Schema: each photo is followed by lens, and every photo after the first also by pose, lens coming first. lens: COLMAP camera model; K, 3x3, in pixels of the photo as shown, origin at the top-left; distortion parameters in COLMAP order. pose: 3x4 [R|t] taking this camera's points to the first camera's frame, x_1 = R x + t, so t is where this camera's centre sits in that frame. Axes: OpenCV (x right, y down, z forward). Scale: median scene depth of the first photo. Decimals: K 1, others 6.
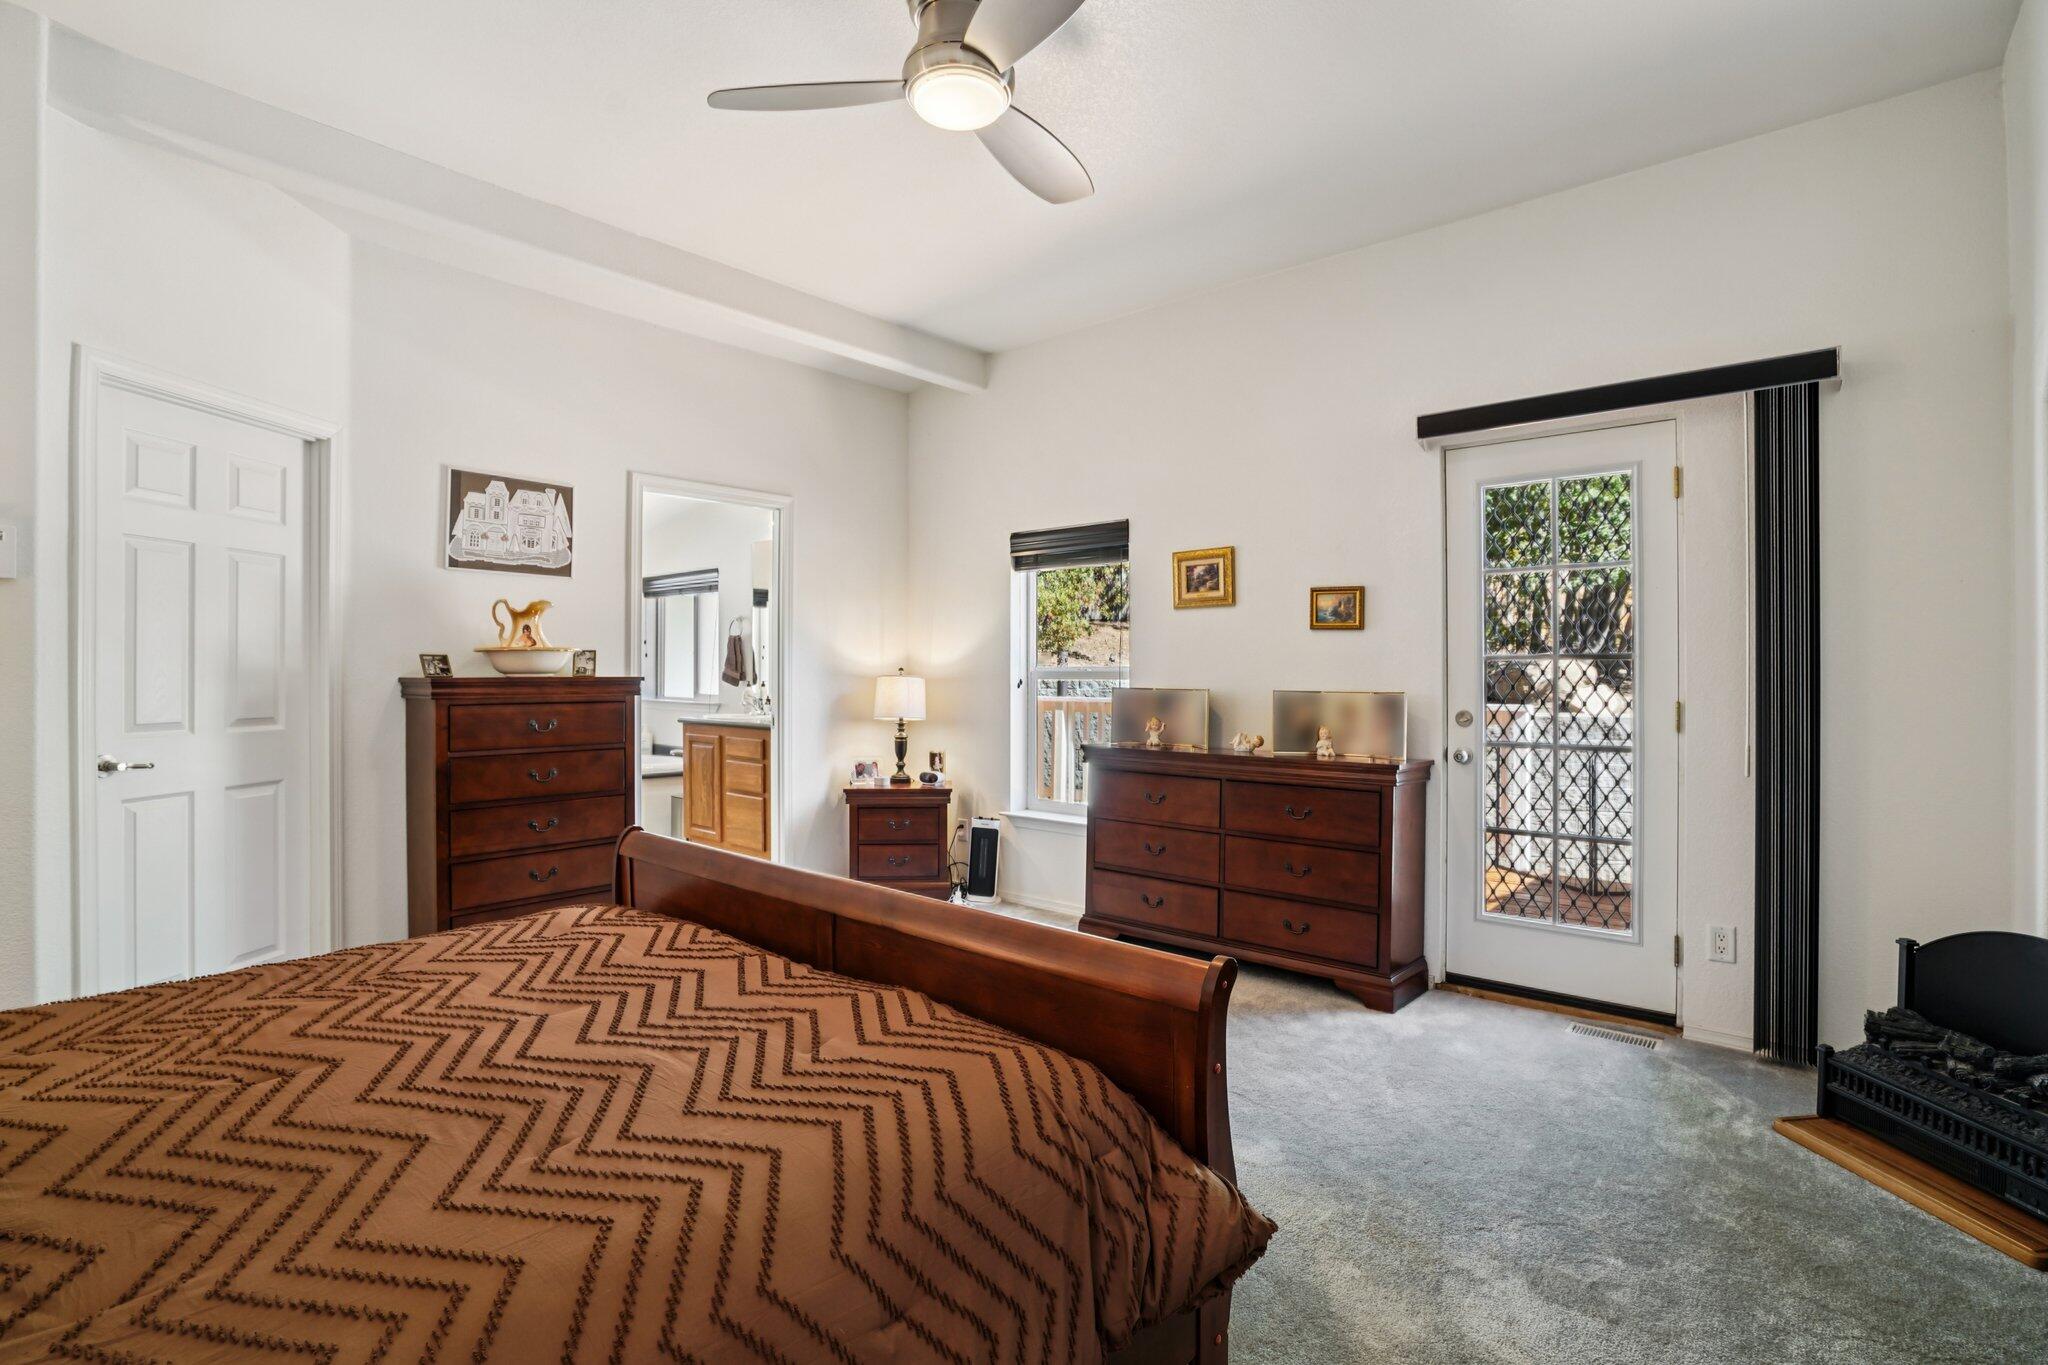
lens RADIAL K [[971.0, 0, 1026.6], [0, 971.0, 676.2], [0, 0, 1]] dist [-0.053859, 0.023945]
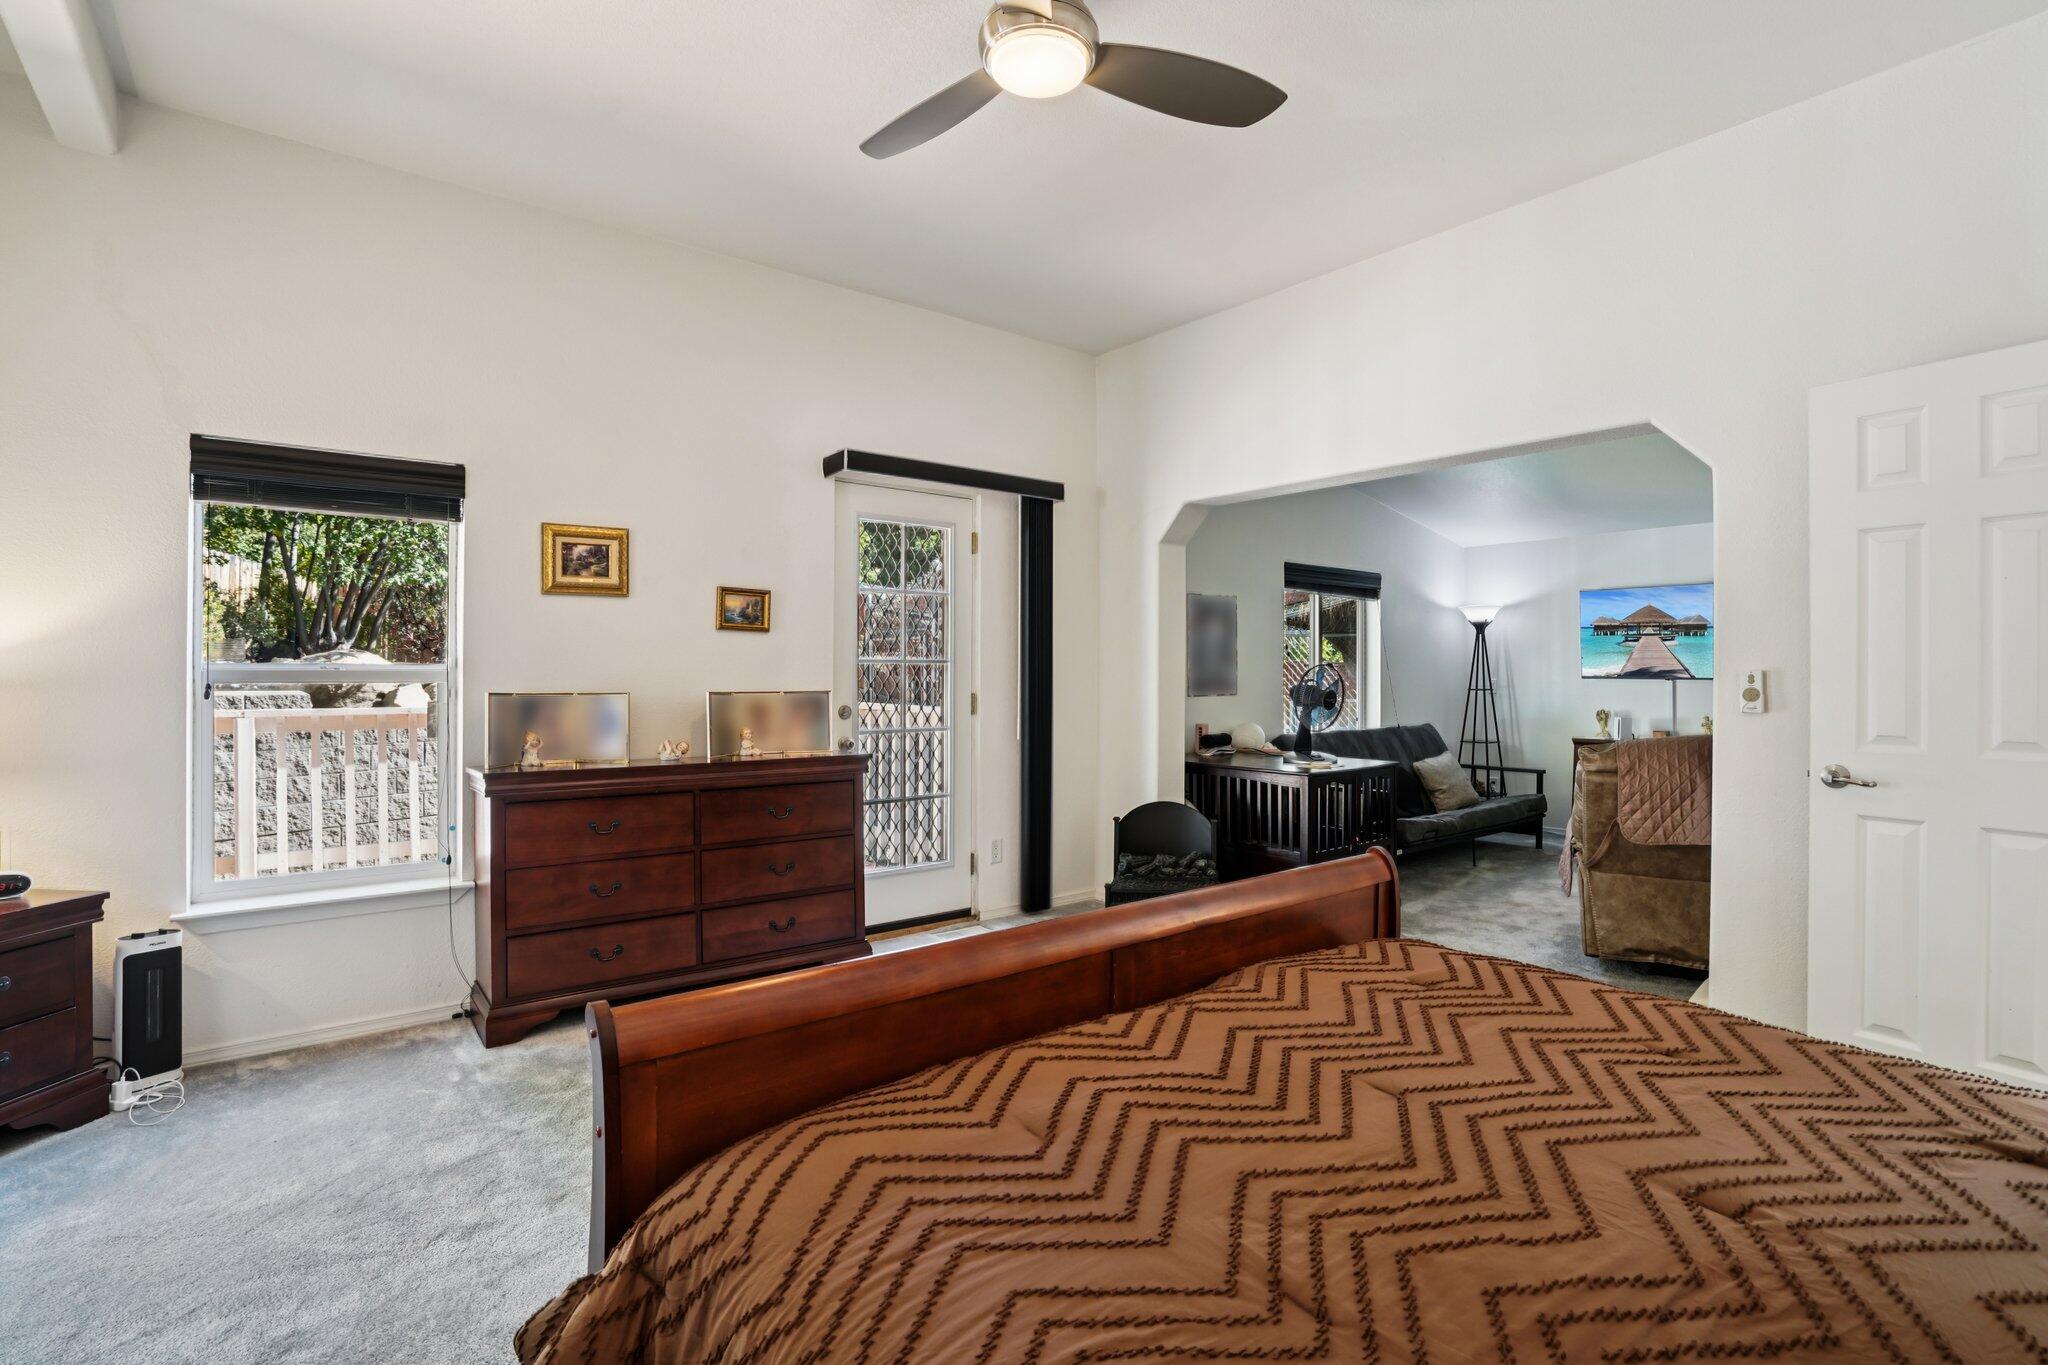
lens RADIAL K [[971.0, 0, 1026.6], [0, 971.0, 676.2], [0, 0, 1]] dist [-0.053859, 0.023945]
pose [[0.189300, -0.005334, 0.981905, -0.611796], [0.000509, 0.999986, 0.005335, -0.005927], [-0.981919, -0.000510, 0.189300, 0.513072]]
